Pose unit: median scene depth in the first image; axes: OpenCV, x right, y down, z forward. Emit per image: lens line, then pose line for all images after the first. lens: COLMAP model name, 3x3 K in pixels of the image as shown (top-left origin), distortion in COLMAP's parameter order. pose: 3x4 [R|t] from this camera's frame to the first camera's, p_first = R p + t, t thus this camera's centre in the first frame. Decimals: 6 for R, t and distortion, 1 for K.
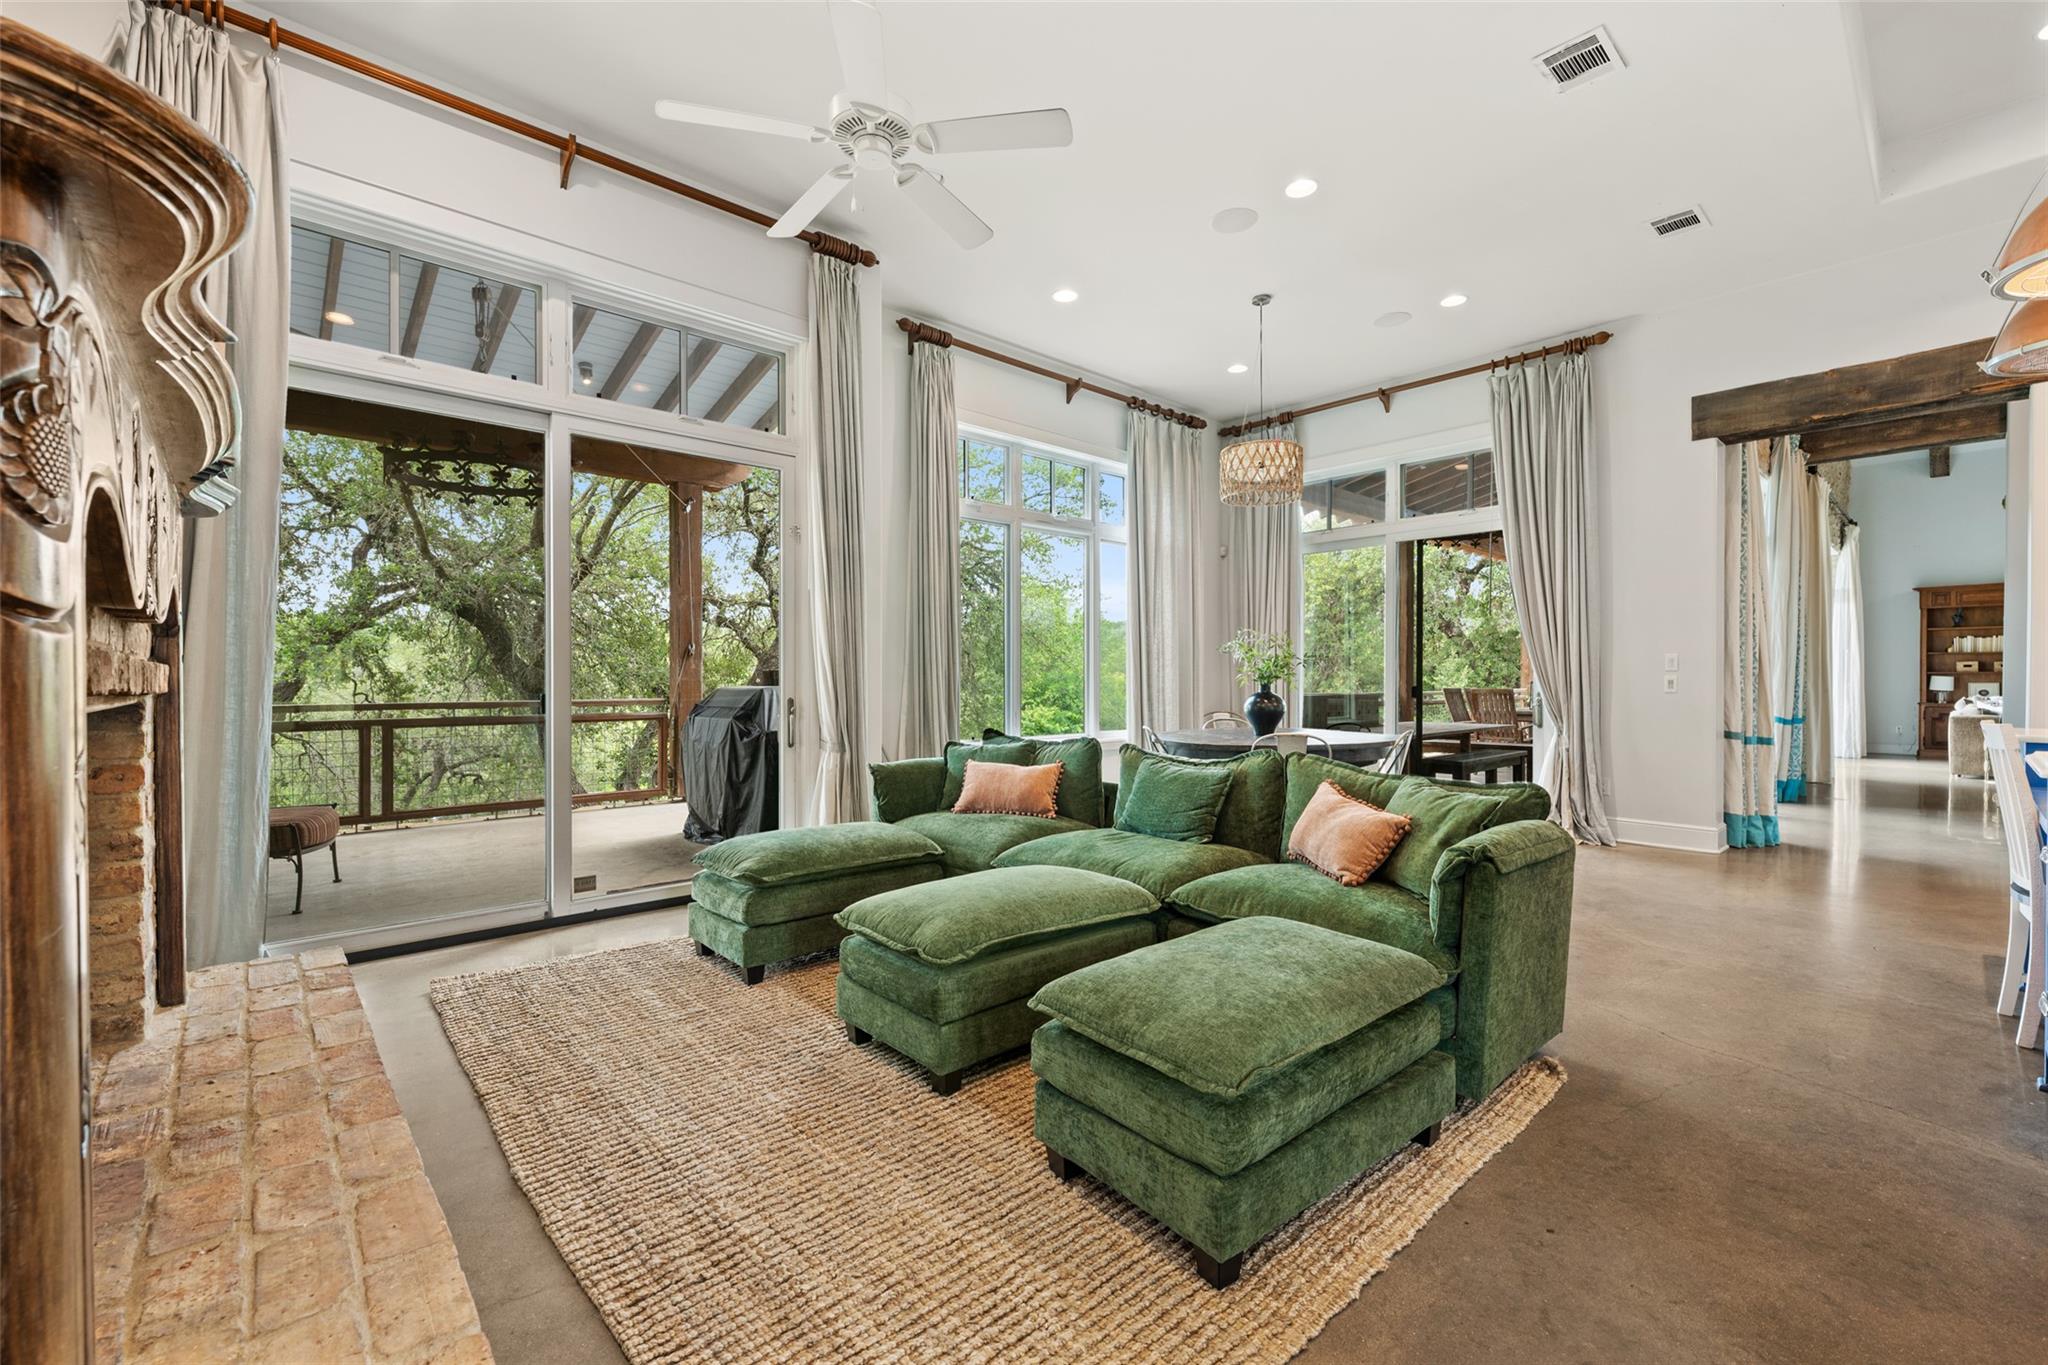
lens RADIAL K [[860.6, 0, 1024.0], [0, 860.6, 682.5], [0, 0, 1]] dist [-0.000053, -0.000247]
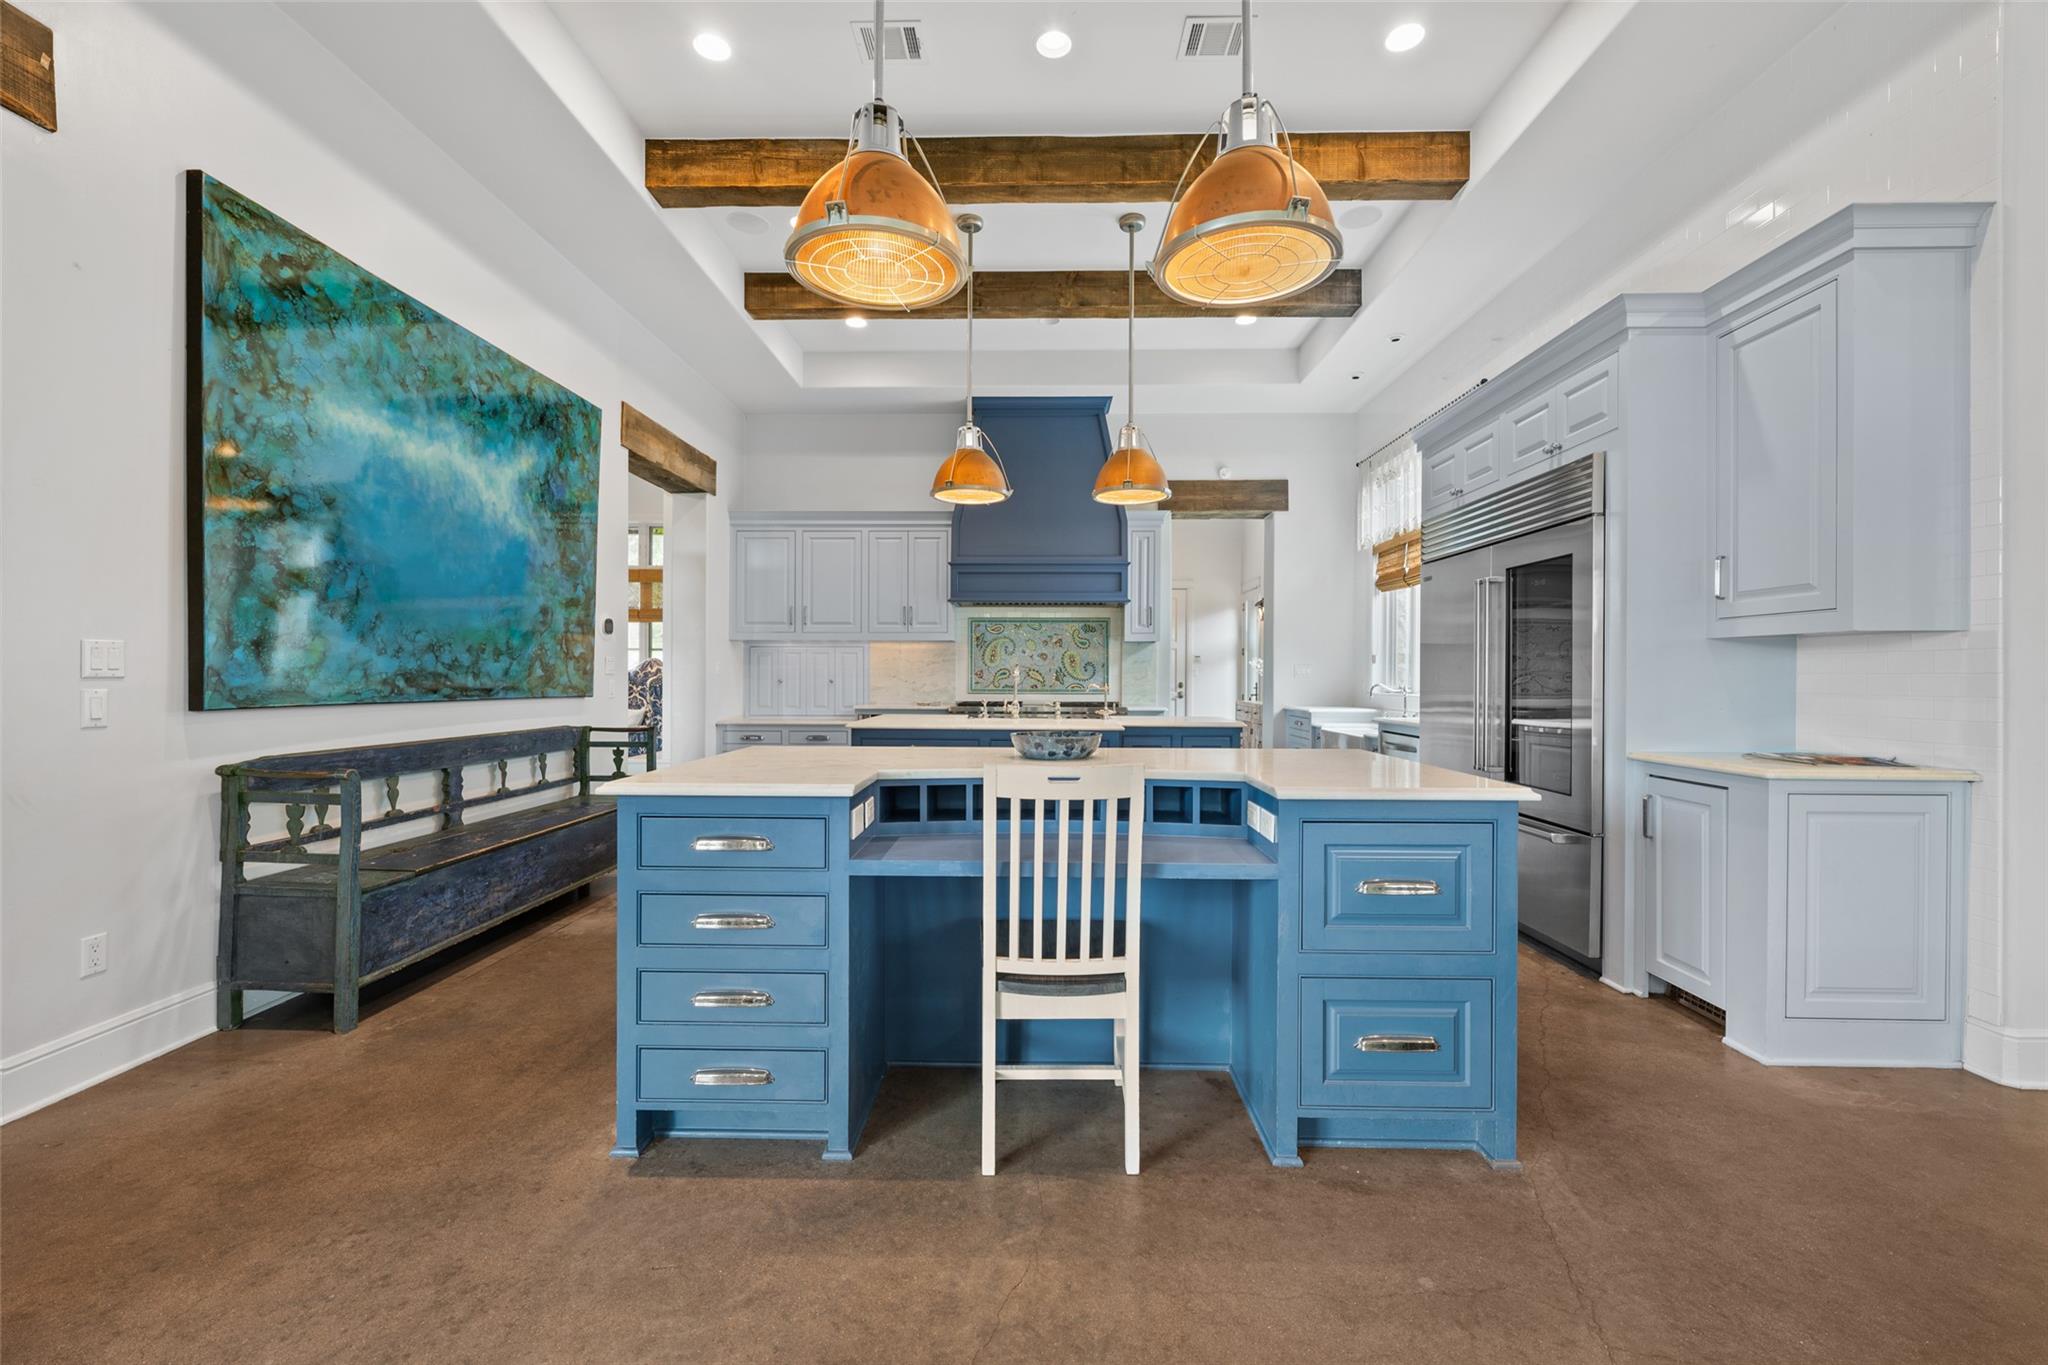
lens RADIAL K [[838.1, 0, 1022.5], [0, 838.1, 673.7], [0, 0, 1]] dist [-0.000485, -0.000287]
pose [[-0.726131, -0.000049, 0.687556, 0.334826], [0.003210, 0.999989, 0.003461, -0.016468], [-0.687548, 0.004720, -0.726123, 0.769346]]
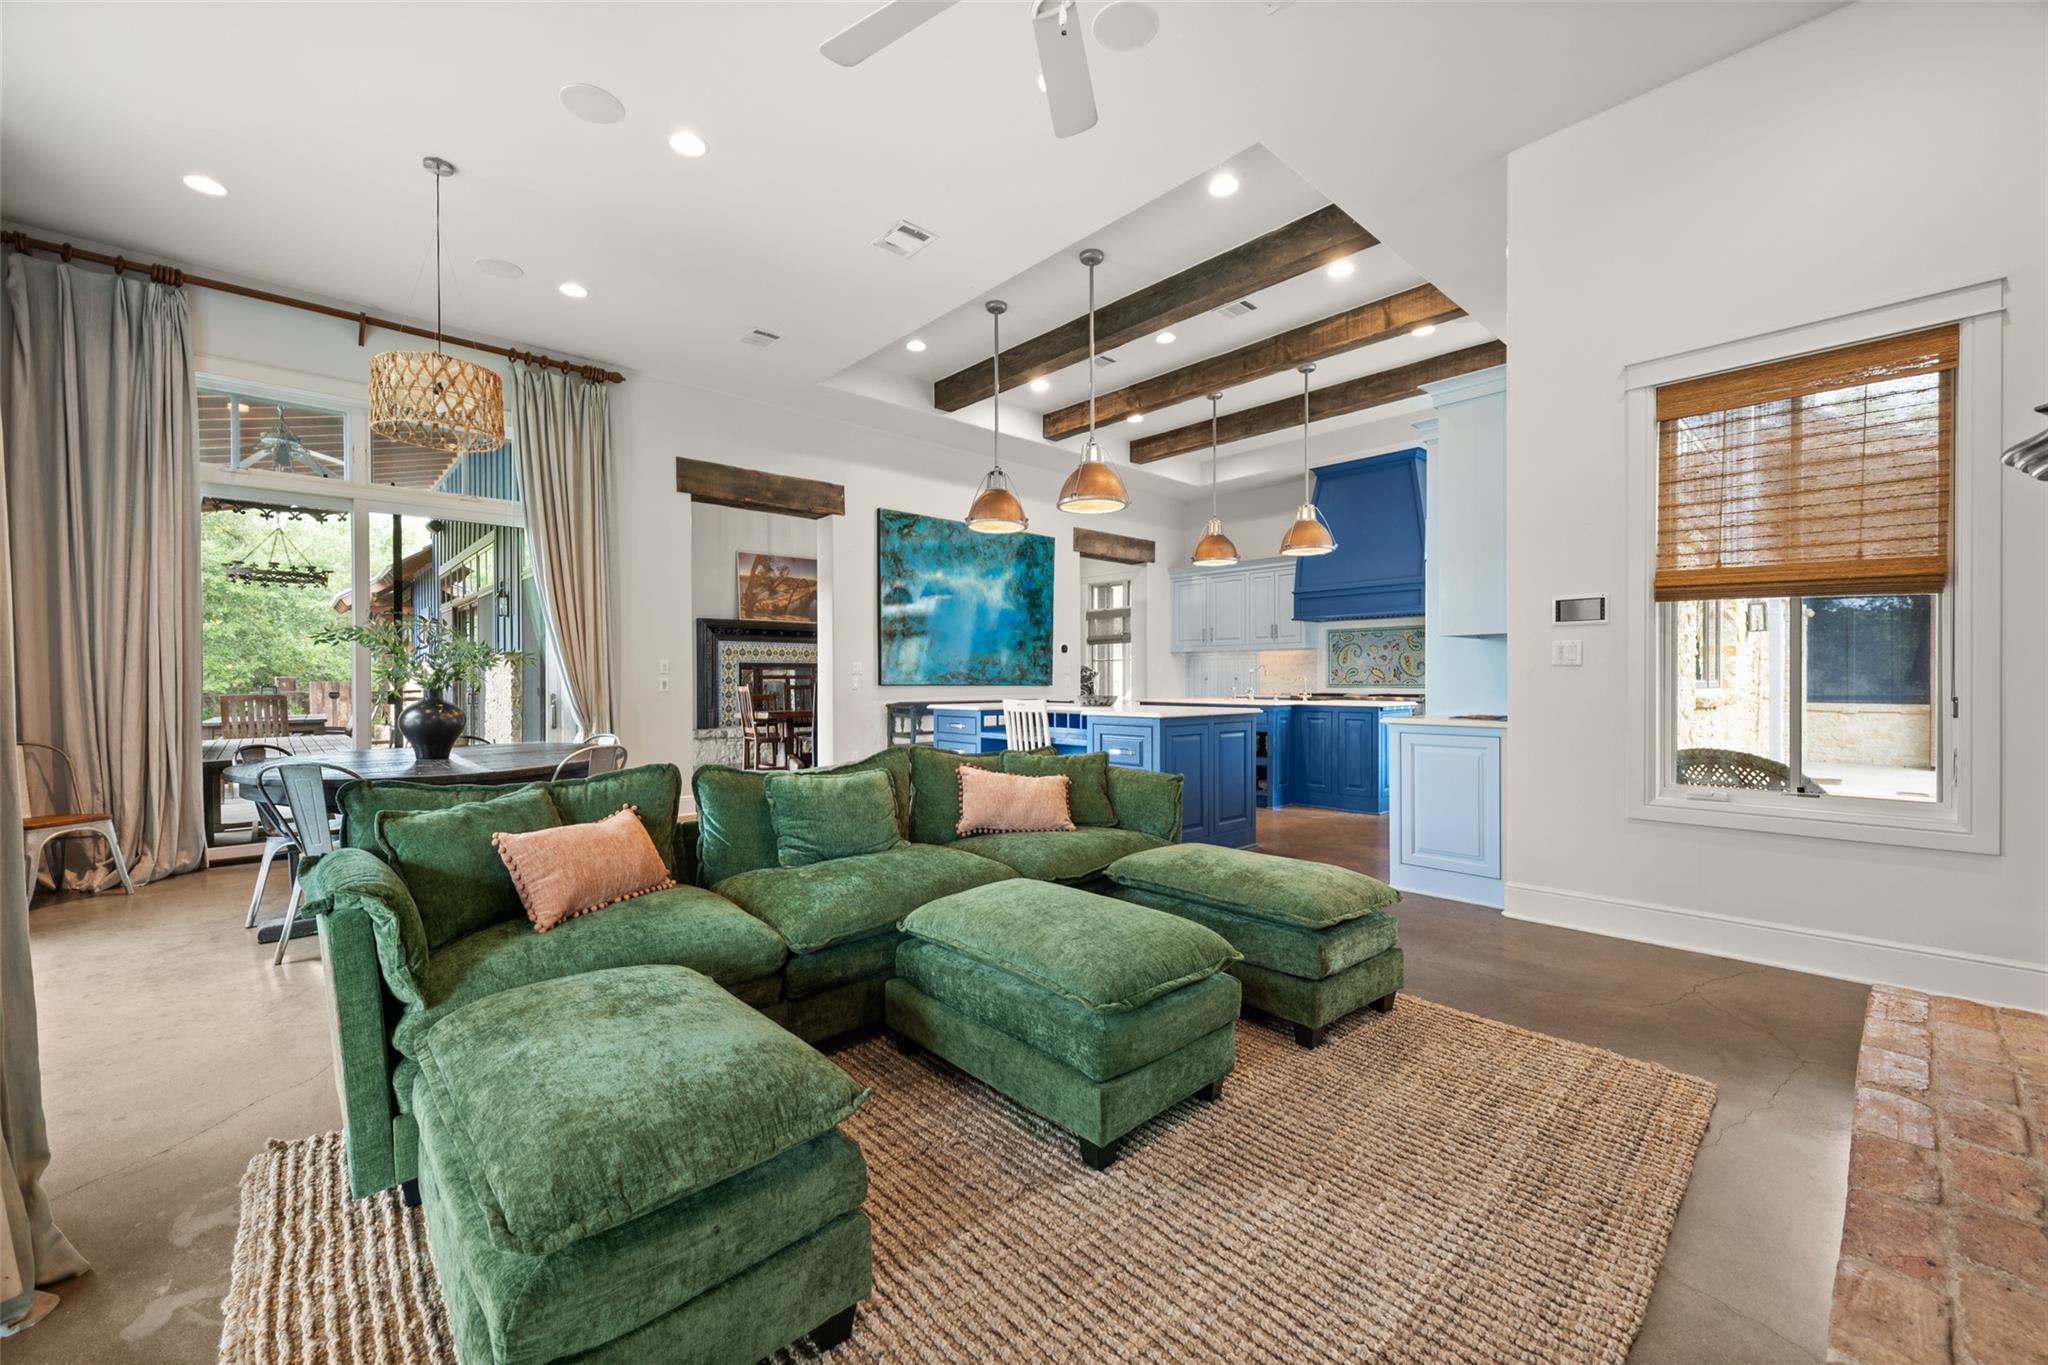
lens RADIAL K [[816.9, 0, 1031.1], [0, 816.9, 680.4], [0, 0, 1]] dist [-0.008692, 0.000530]
pose [[-0.014523, 0.001564, 0.999893, -0.420635], [0.010074, 0.999948, -0.001418, 0.001689], [-0.999844, 0.010052, -0.014538, 0.503639]]
